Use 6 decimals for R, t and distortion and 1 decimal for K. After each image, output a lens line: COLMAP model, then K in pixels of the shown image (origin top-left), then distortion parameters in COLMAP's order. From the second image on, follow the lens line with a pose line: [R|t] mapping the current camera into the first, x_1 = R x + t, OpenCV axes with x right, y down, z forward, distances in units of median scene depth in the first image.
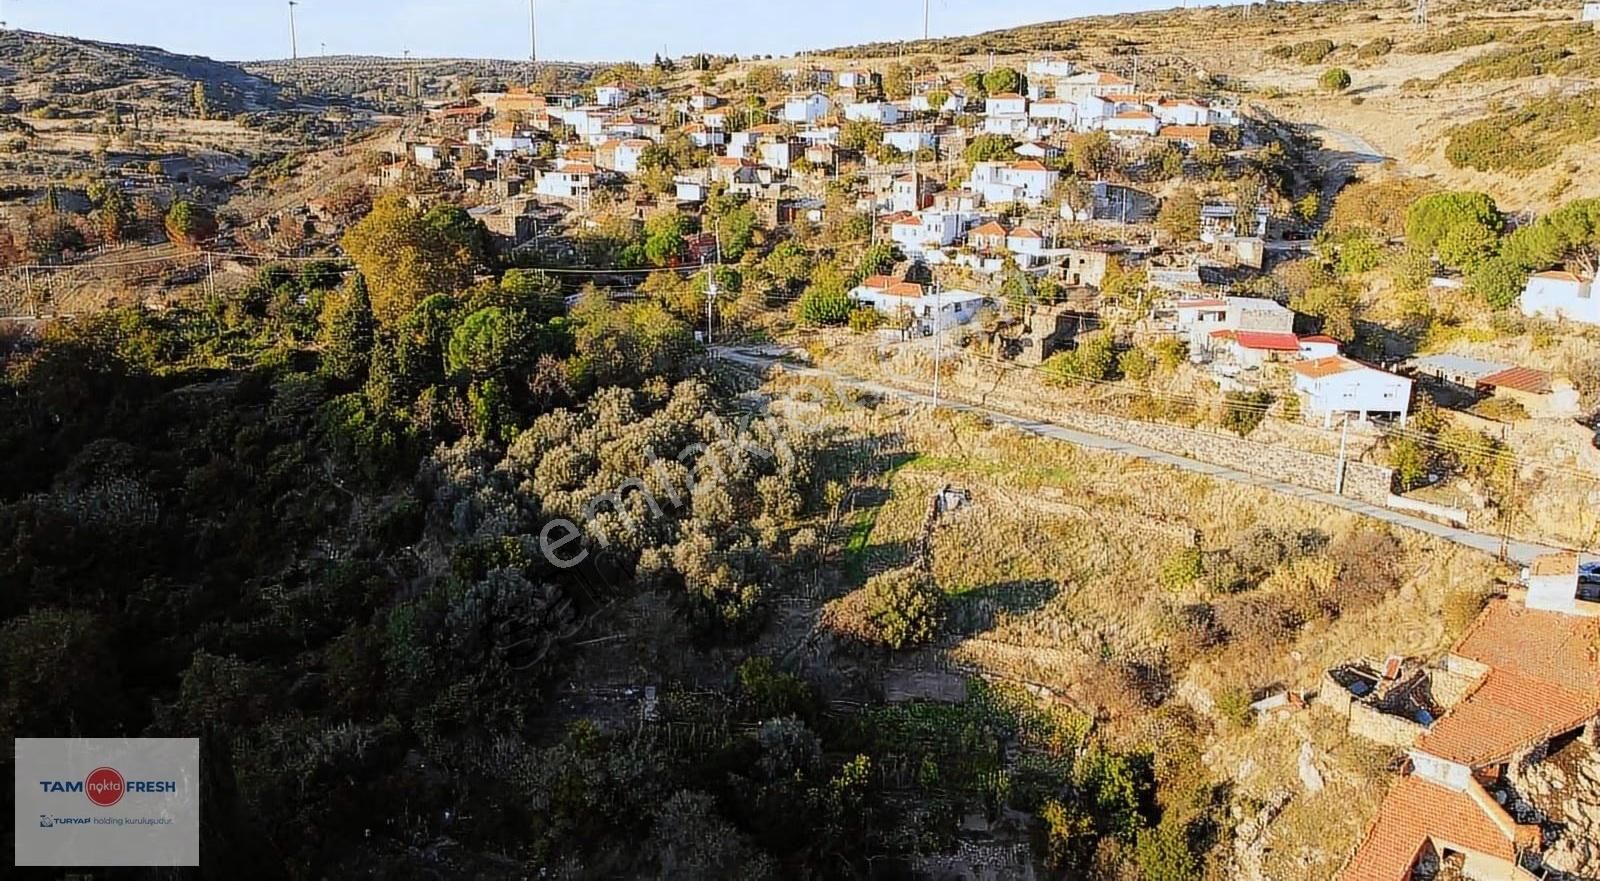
lens RADIAL K [[1182.5, 0, 796.2], [0, 1182.5, 446.7], [0, 0, 1]] dist [-0.000020, -0.013044]
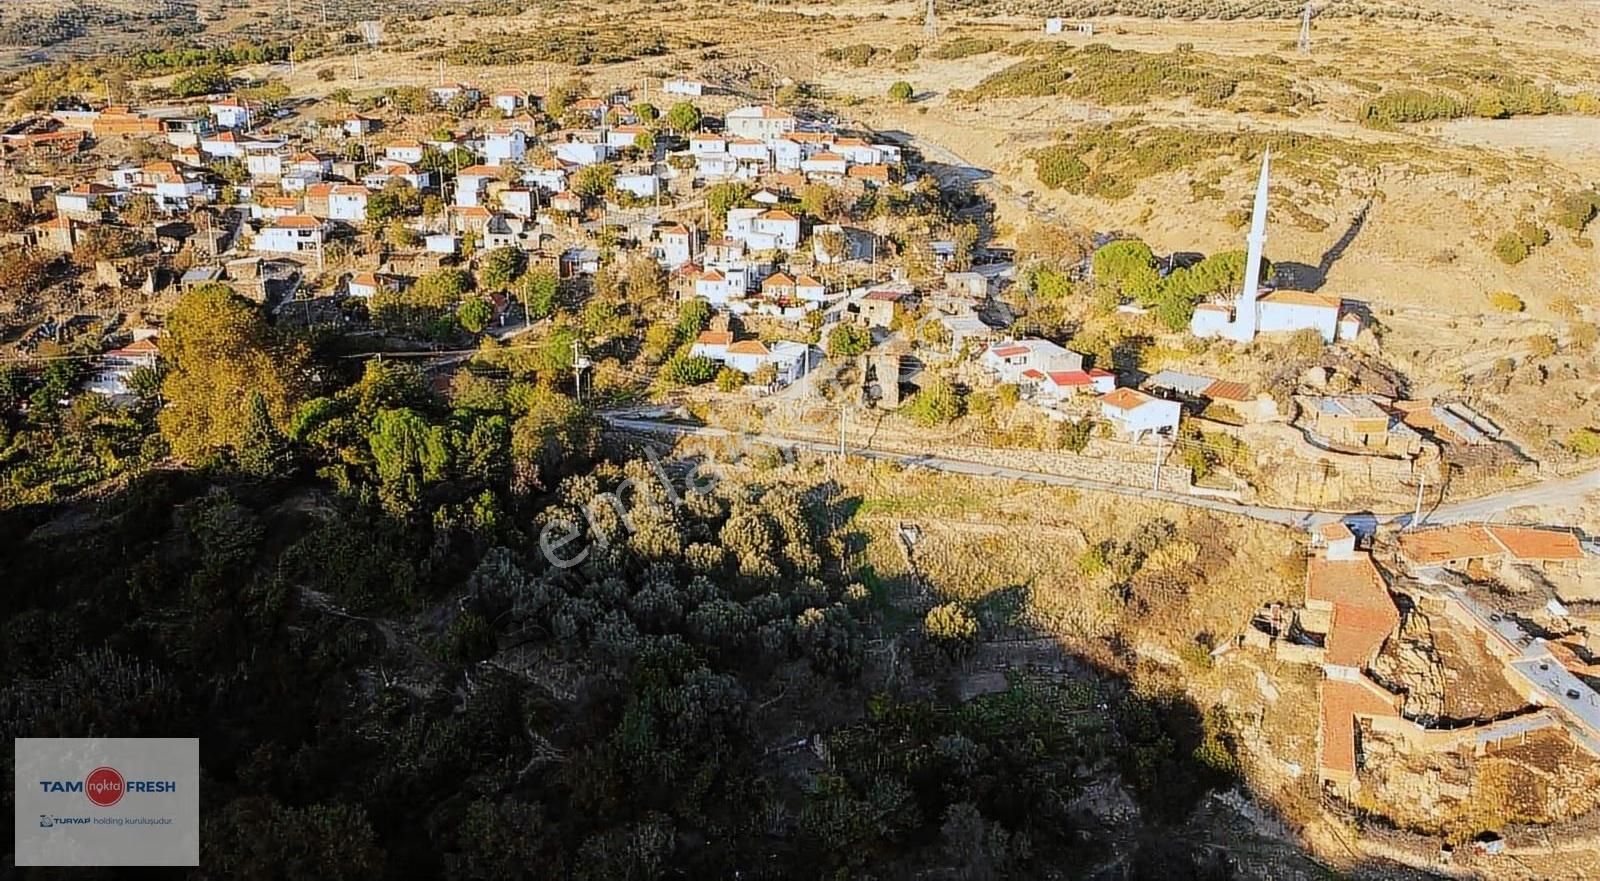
lens RADIAL K [[1182.5, 0, 794.6], [0, 1182.5, 435.7], [0, 0, 1]] dist [-0.000020, -0.013044]
pose [[0.894173, -0.138515, 0.425755, -0.354649], [0.116123, 0.990147, 0.078253, -0.122503], [-0.432400, -0.020532, 0.901448, -0.080991]]
